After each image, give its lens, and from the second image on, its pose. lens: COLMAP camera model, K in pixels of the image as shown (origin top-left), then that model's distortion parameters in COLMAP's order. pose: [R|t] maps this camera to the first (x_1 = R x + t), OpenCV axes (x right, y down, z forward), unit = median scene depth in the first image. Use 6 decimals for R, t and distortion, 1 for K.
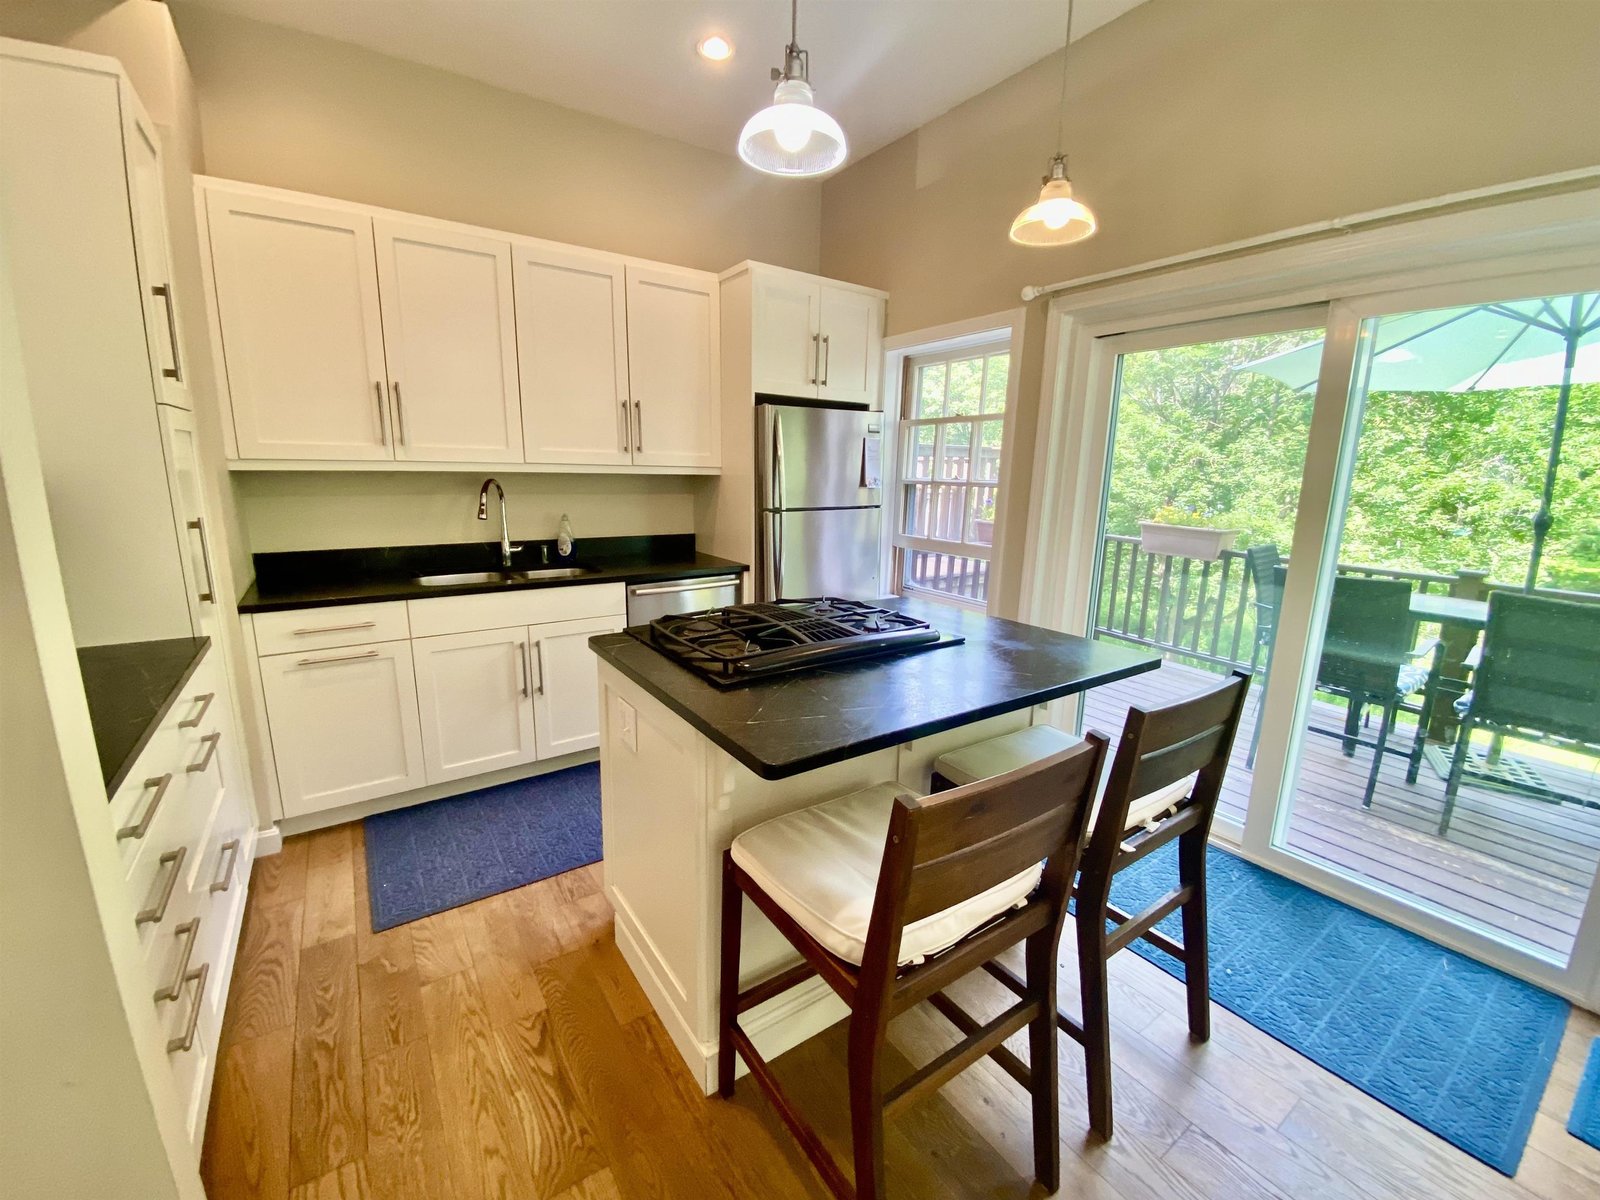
lens RADIAL K [[651.7, 0, 800.0], [0, 651.7, 600.0], [0, 0, 1]] dist [-0.001309, -0.000320]
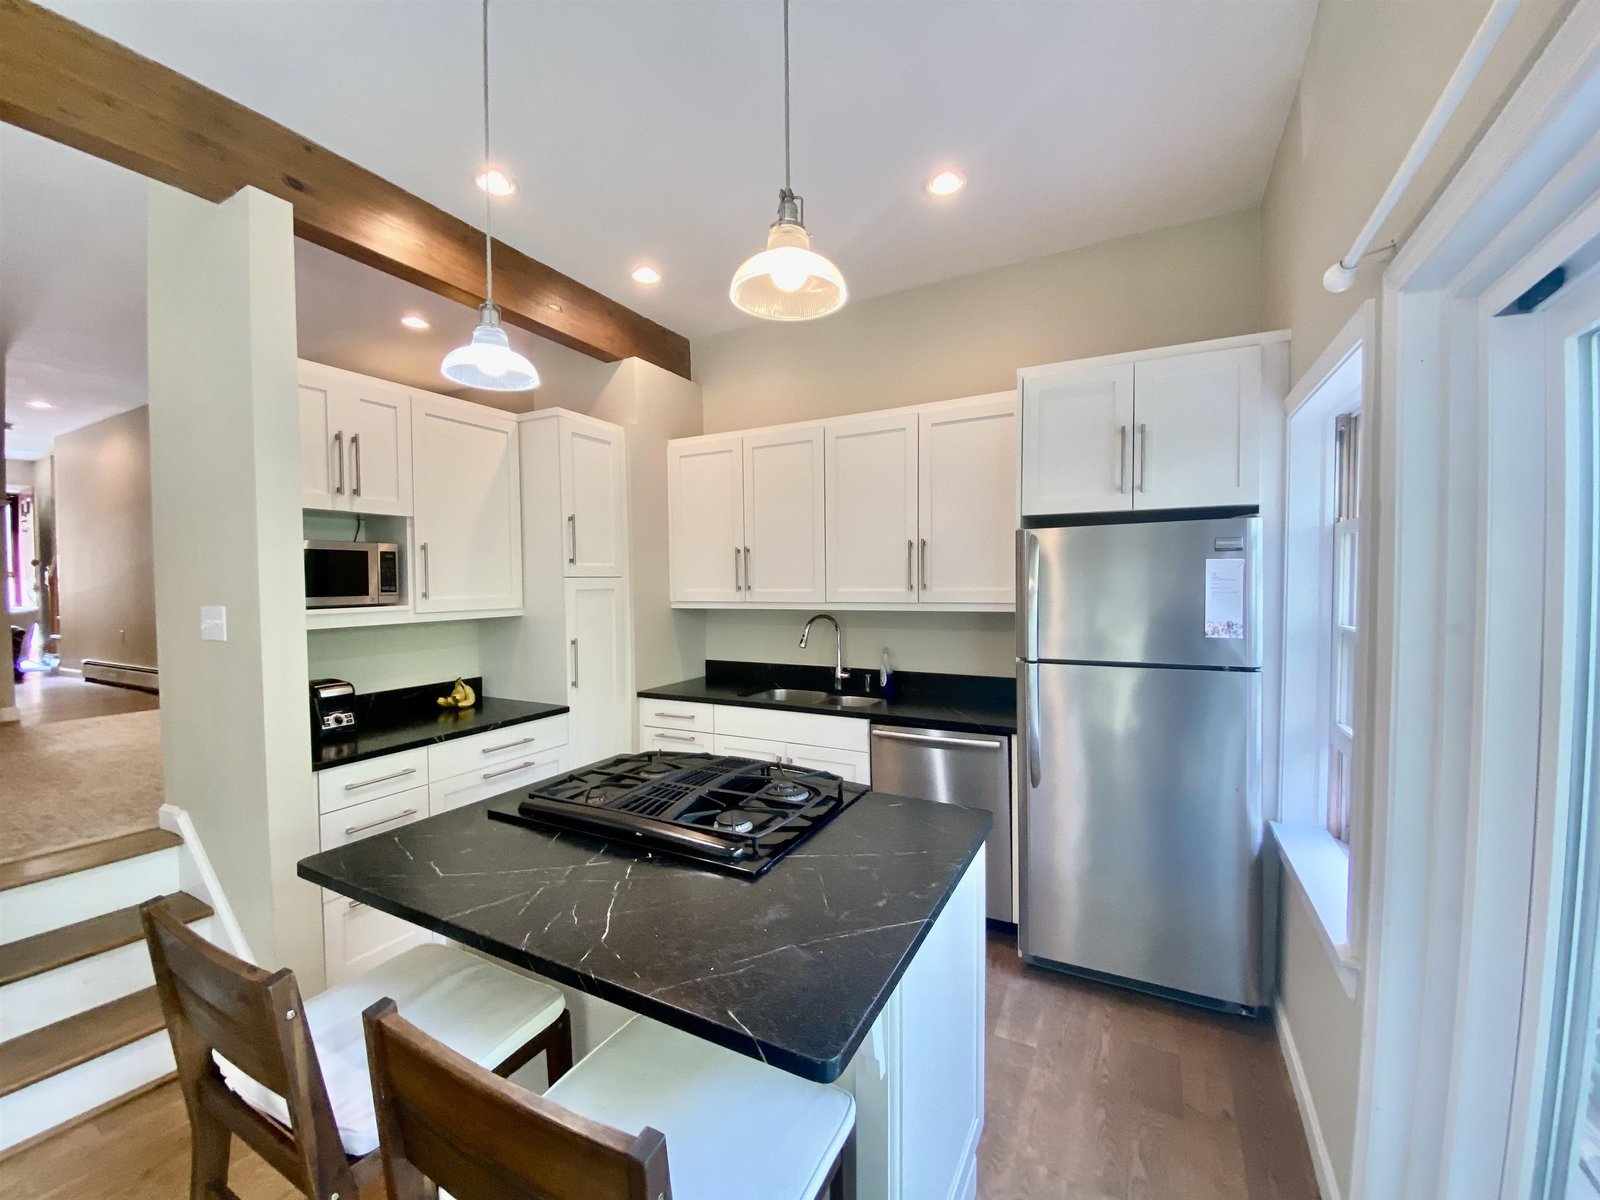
lens RADIAL K [[651.7, 0, 800.0], [0, 651.7, 600.0], [0, 0, 1]] dist [-0.001309, -0.000320]
pose [[0.463612, -0.009491, -0.885988, 0.547792], [-0.162755, 0.982016, -0.095685, -0.089325], [0.870962, 0.188560, 0.453730, 0.408249]]
